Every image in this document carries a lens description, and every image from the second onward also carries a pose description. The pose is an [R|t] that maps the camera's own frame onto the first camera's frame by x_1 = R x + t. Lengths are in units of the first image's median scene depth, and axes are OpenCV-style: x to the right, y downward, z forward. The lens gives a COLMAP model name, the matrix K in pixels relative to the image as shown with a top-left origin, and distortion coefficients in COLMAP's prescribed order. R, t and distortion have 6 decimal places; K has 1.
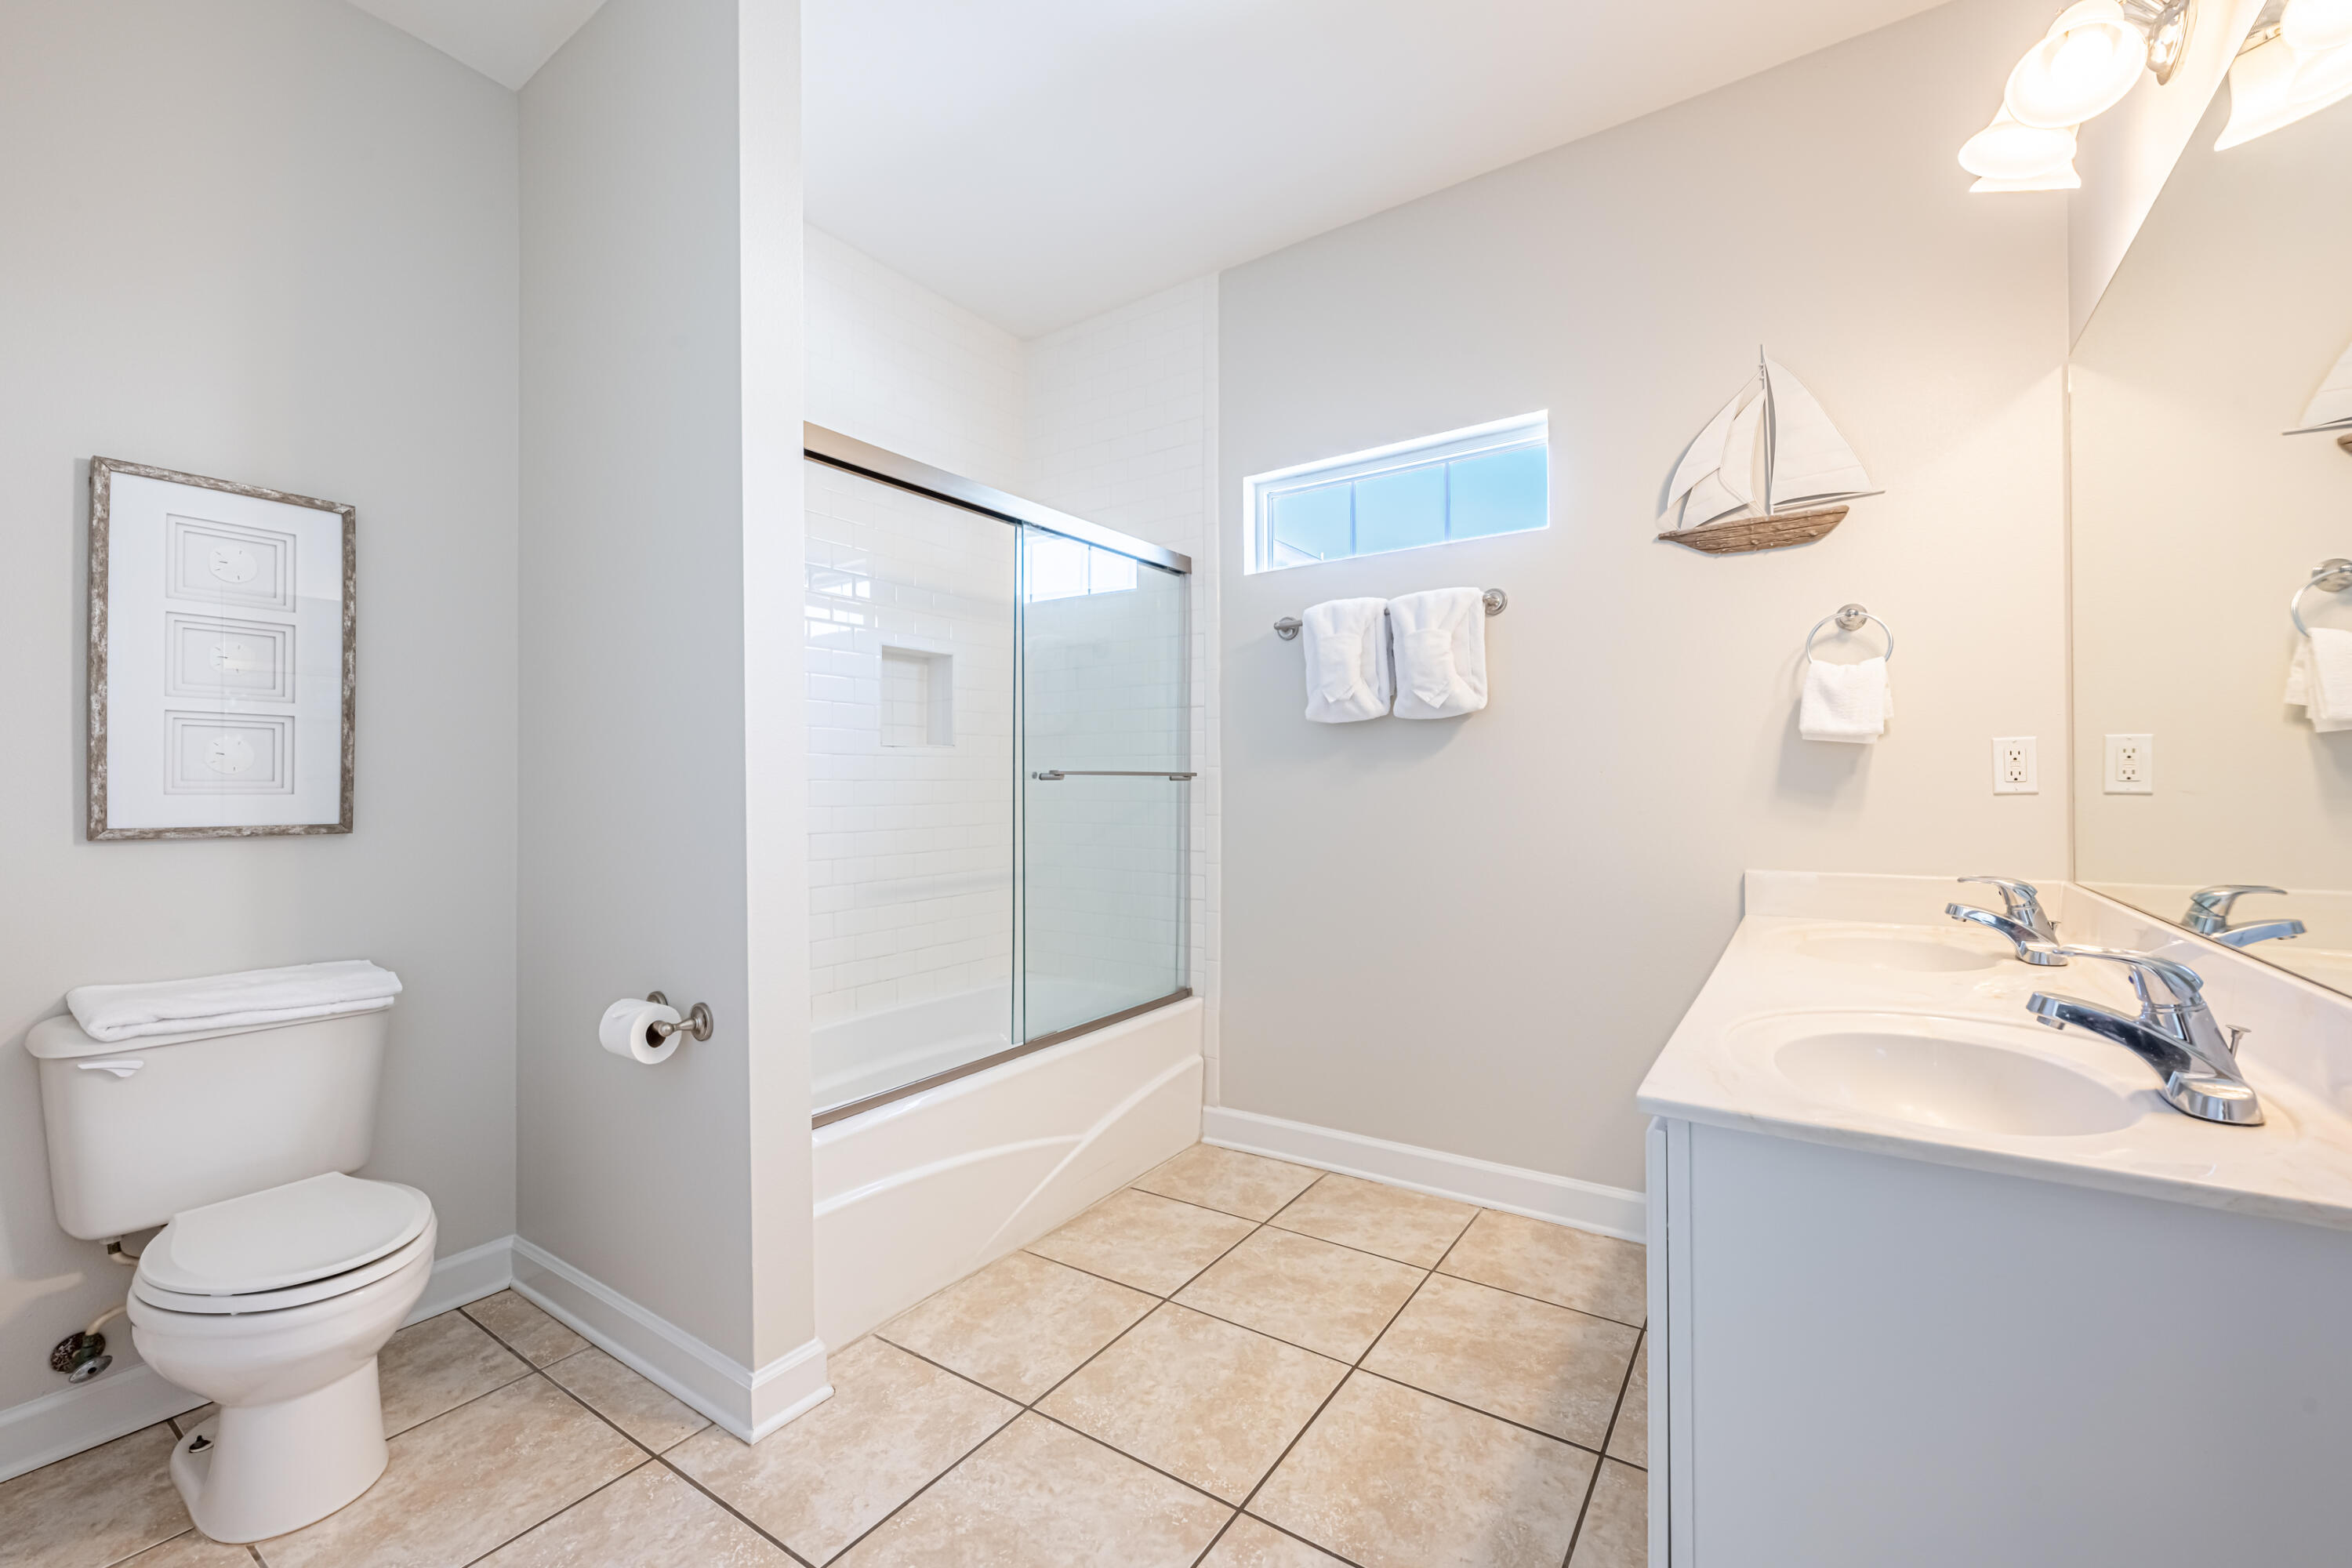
lens RADIAL K [[977.0, 0, 1176.0], [0, 977.0, 784.0], [0, 0, 1]] dist [0.001219, 0.000351]
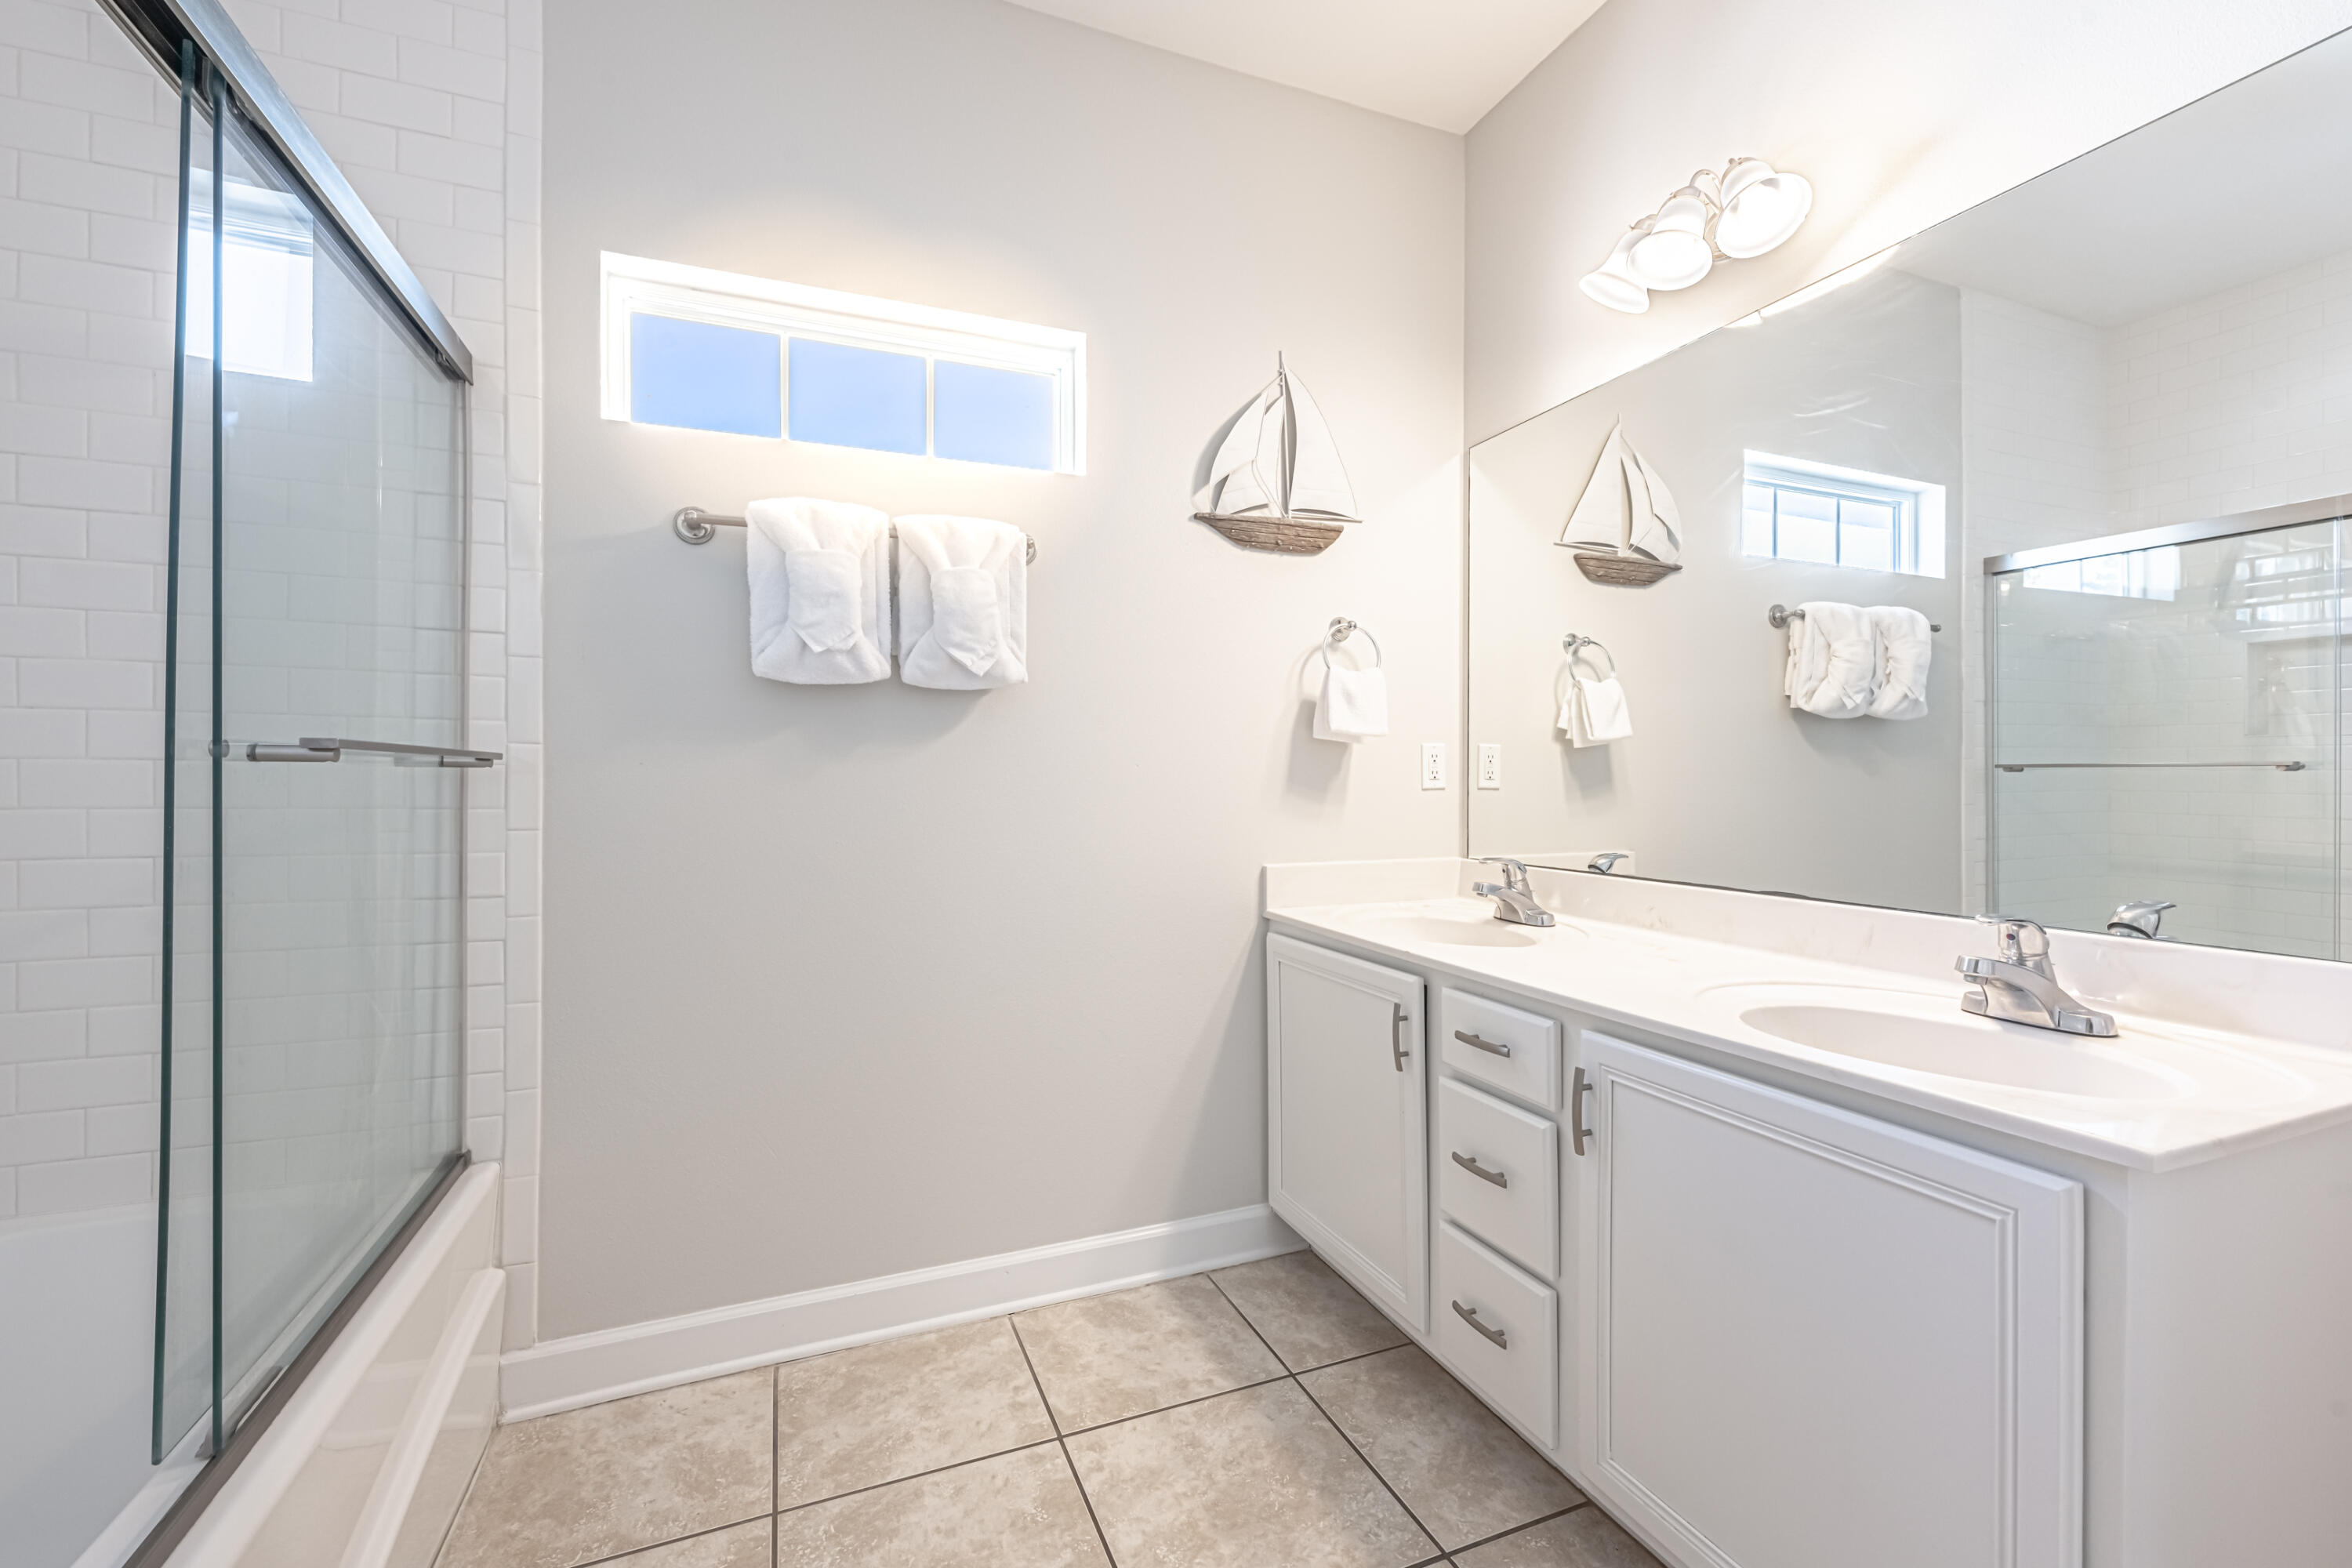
lens RADIAL K [[946.5, 0, 1176.0], [0, 946.5, 784.0], [0, 0, 1]] dist [-0.001156, 0.000356]
pose [[0.553903, 0.001240, 0.832580, -0.256507], [-0.006812, 0.999972, 0.003043, 0.001677], [-0.832553, -0.007357, 0.553896, 0.482610]]
